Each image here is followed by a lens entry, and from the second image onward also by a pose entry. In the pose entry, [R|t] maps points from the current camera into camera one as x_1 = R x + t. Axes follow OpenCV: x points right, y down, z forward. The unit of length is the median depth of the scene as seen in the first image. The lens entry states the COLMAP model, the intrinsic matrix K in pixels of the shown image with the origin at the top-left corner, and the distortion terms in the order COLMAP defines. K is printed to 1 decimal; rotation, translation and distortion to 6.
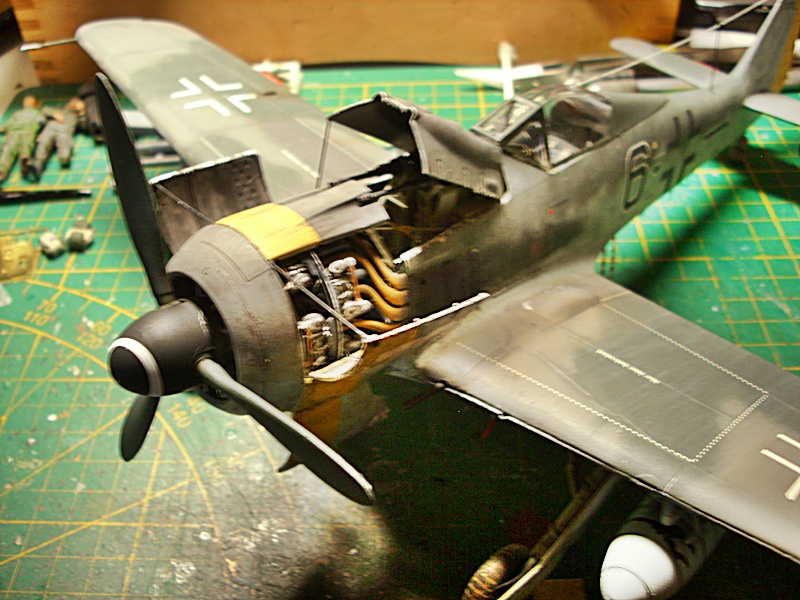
lens RADIAL K [[862.4, 0, 406.8], [0, 862.4, 303.7], [0, 0, 1]] dist [-0.120808, 0.000000]
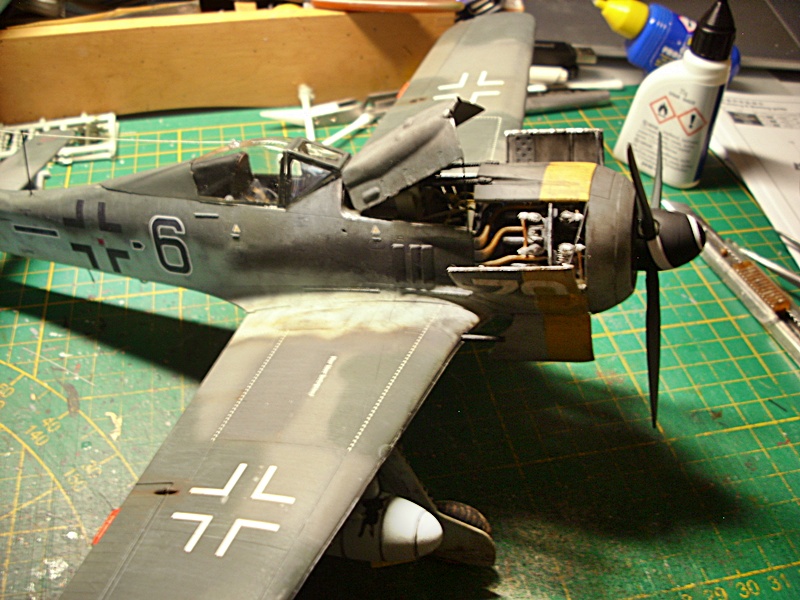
lens RADIAL K [[862.4, 0, 399.0], [0, 862.4, 297.8], [0, 0, 1]] dist [-0.120808, 0.000000]
pose [[0.977223, -0.088308, 0.192969, -0.003465], [0.098595, 0.994139, -0.044353, 0.043097], [-0.187921, 0.062368, 0.980202, -0.136228]]
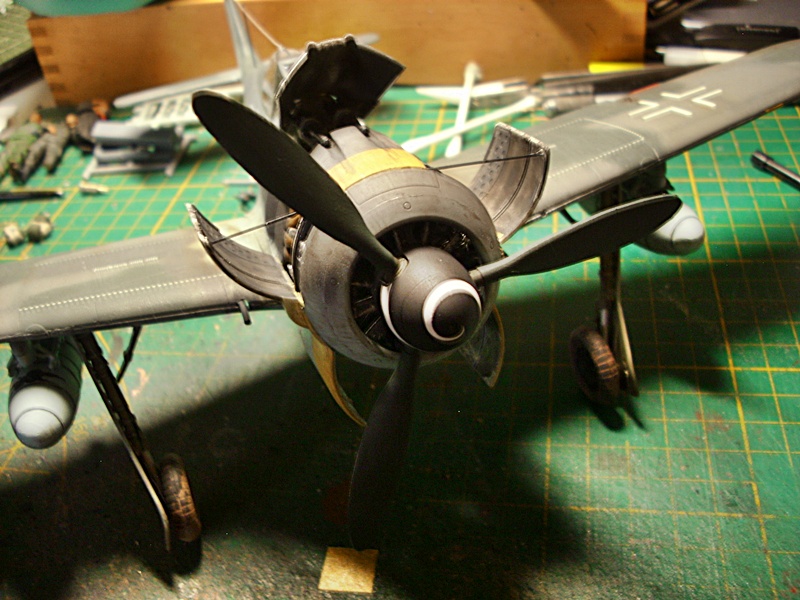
lens RADIAL K [[862.4, 0, 397.9], [0, 862.4, 298.9], [0, 0, 1]] dist [-0.120808, 0.000000]
pose [[0.985066, 0.034597, -0.168668, 0.282803], [-0.048234, 0.995830, -0.077437, 0.078764], [0.165285, 0.084416, 0.982626, 0.003265]]
